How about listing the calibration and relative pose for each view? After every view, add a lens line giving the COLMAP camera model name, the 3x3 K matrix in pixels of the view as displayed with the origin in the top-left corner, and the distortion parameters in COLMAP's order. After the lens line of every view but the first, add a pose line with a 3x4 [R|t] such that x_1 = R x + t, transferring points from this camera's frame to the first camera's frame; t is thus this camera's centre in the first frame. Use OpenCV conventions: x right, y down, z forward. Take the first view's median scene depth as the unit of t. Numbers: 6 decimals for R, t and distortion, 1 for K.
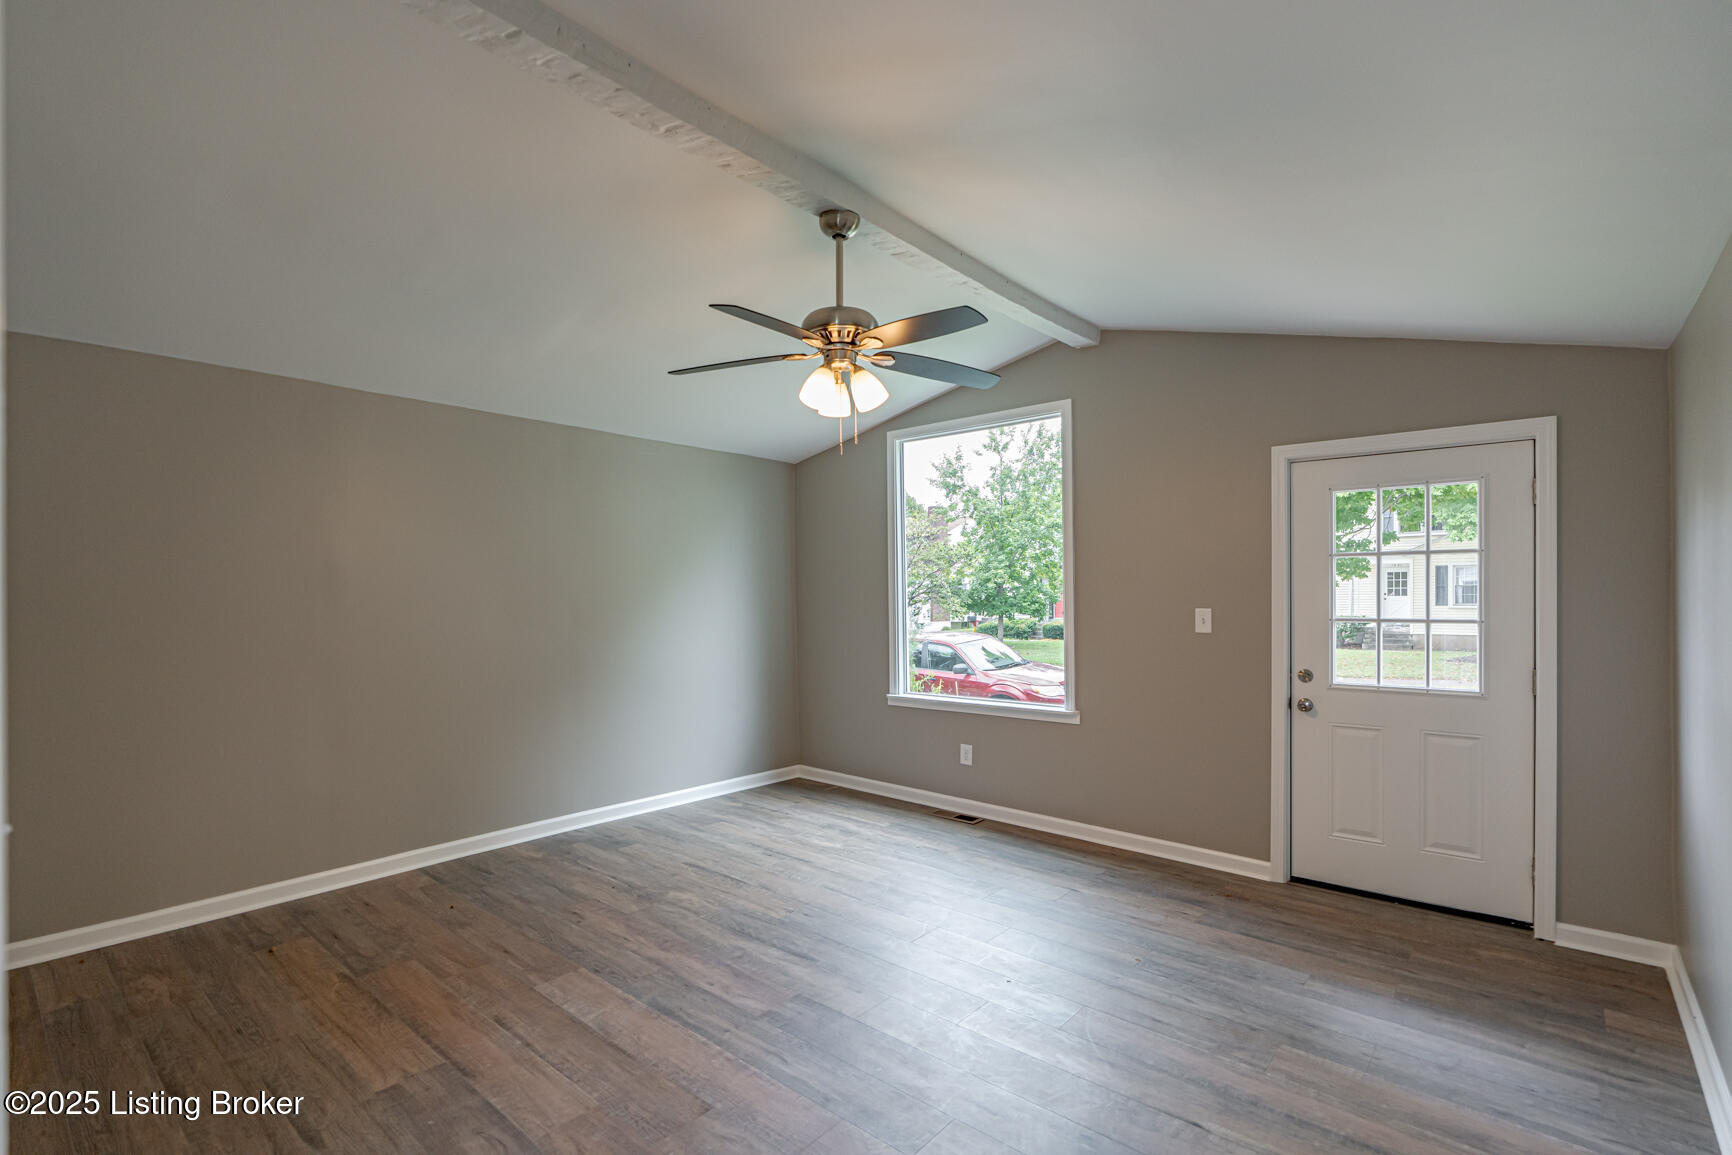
lens RADIAL K [[800.4, 0, 860.9], [0, 800.4, 584.9], [0, 0, 1]] dist [-0.016554, 0.005115]
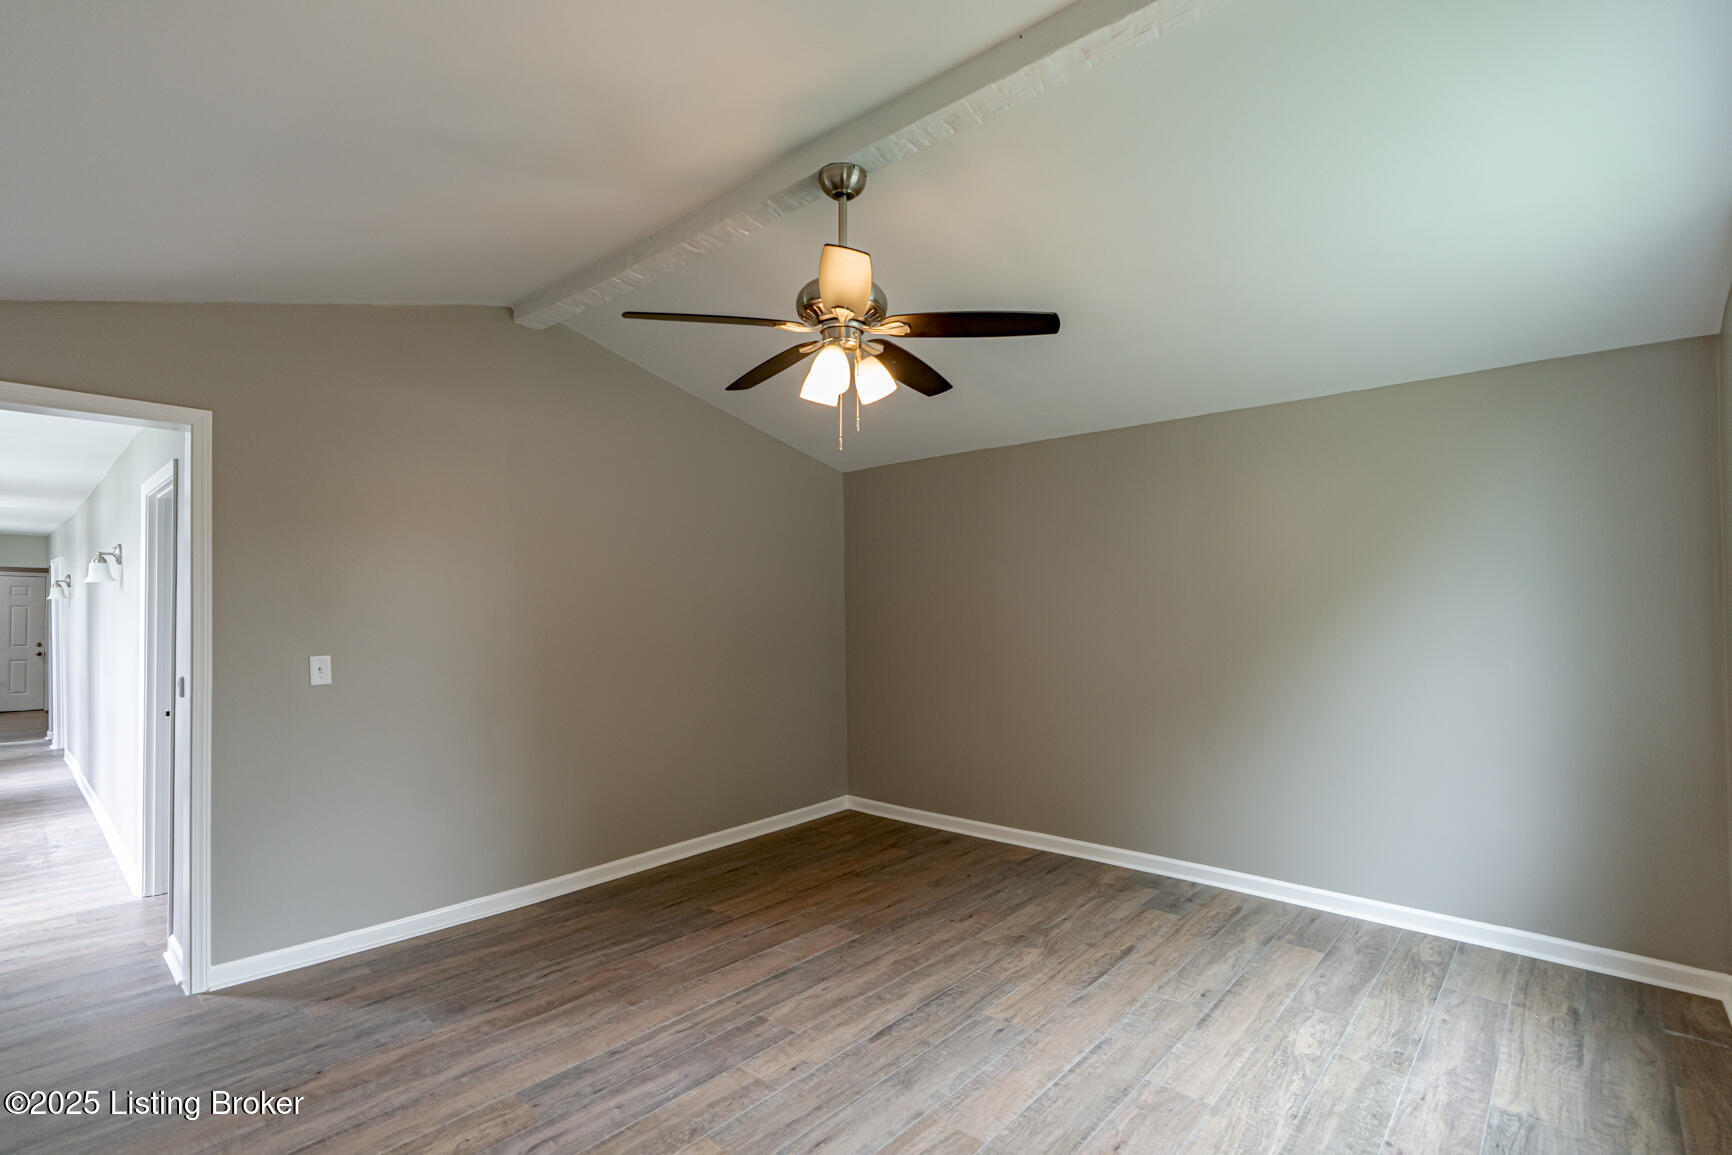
lens RADIAL K [[800.4, 0, 852.9], [0, 800.4, 604.9], [0, 0, 1]] dist [-0.016554, 0.005115]
pose [[-0.024847, -0.003944, -0.999683, 0.641000], [0.016039, 0.999862, -0.004344, 0.001314], [0.999563, -0.016142, -0.024781, 0.798906]]
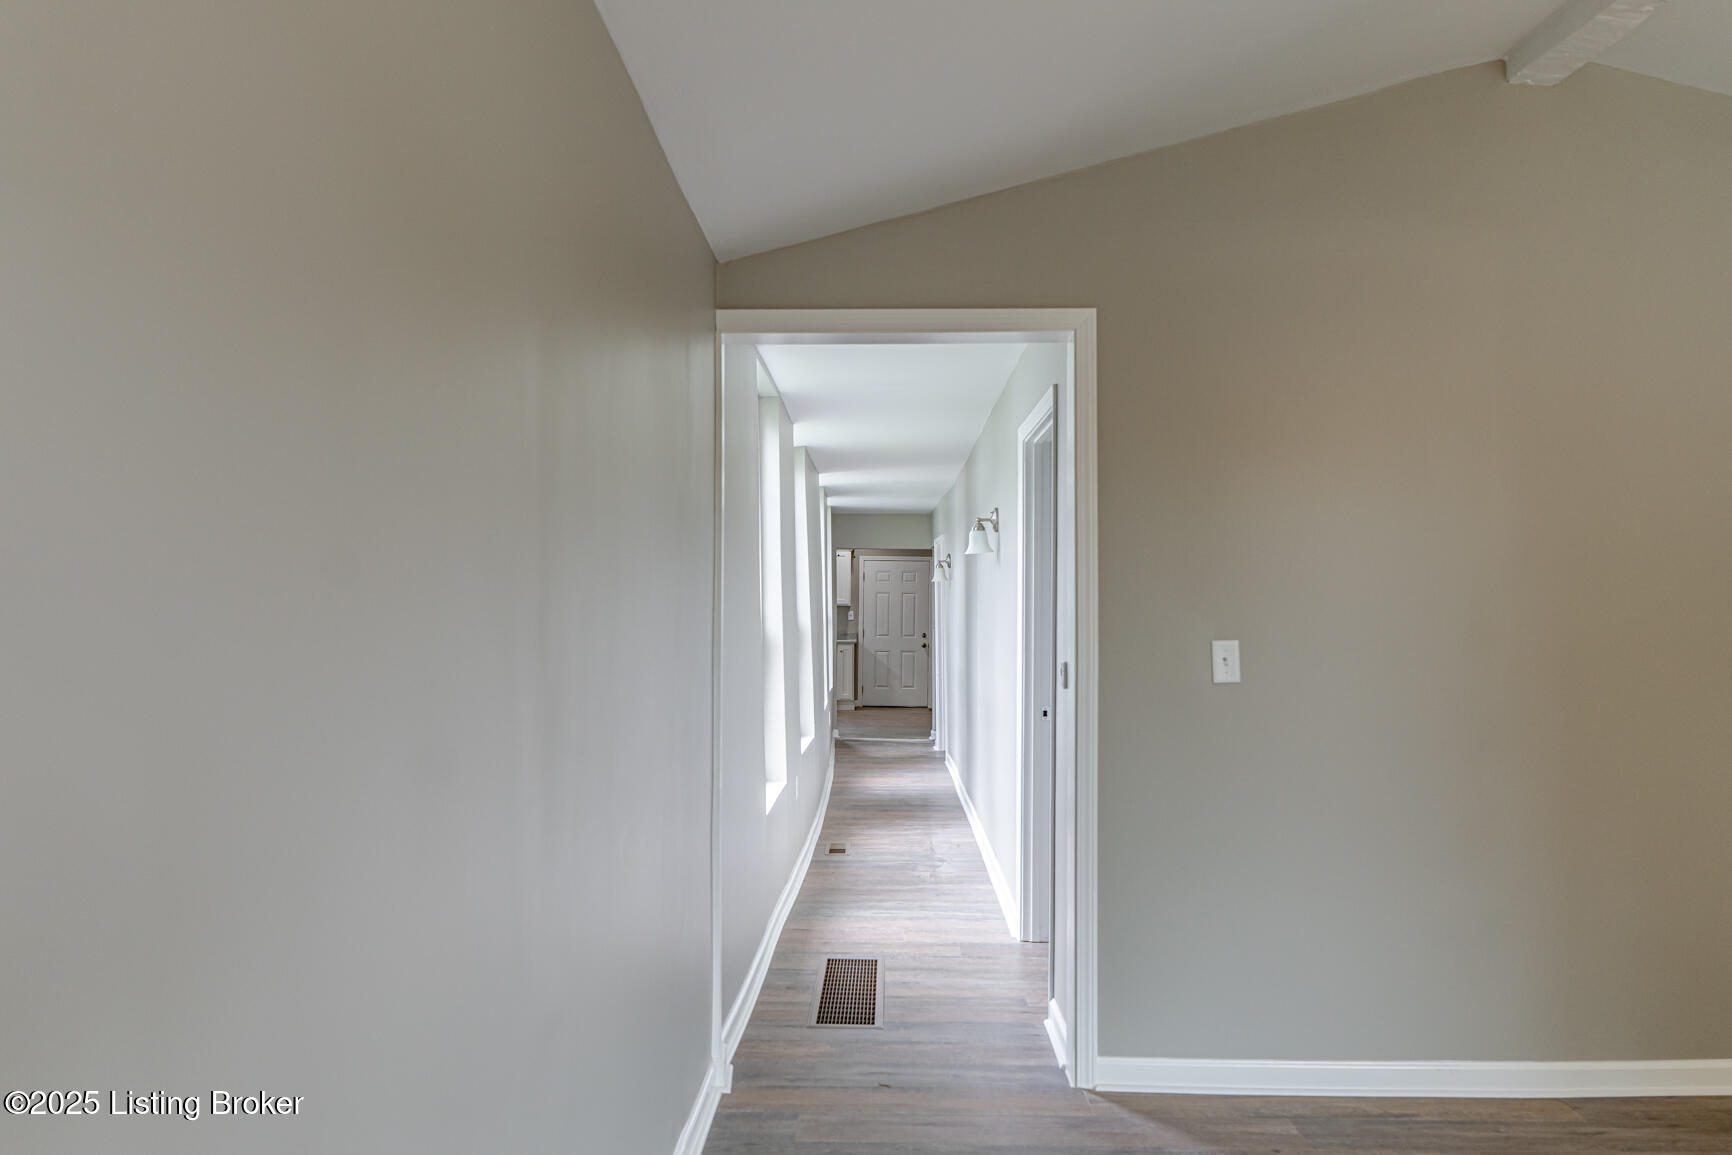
lens RADIAL K [[1242.0, 0, 865.4], [0, 1242.0, 581.6], [0, 0, 1]] dist [-0.004222, -0.008240]
pose [[-0.765017, -0.011745, -0.643902, 0.592039], [0.005243, 0.999687, -0.024465, 0.019373], [0.643988, -0.022092, -0.764716, 0.736398]]
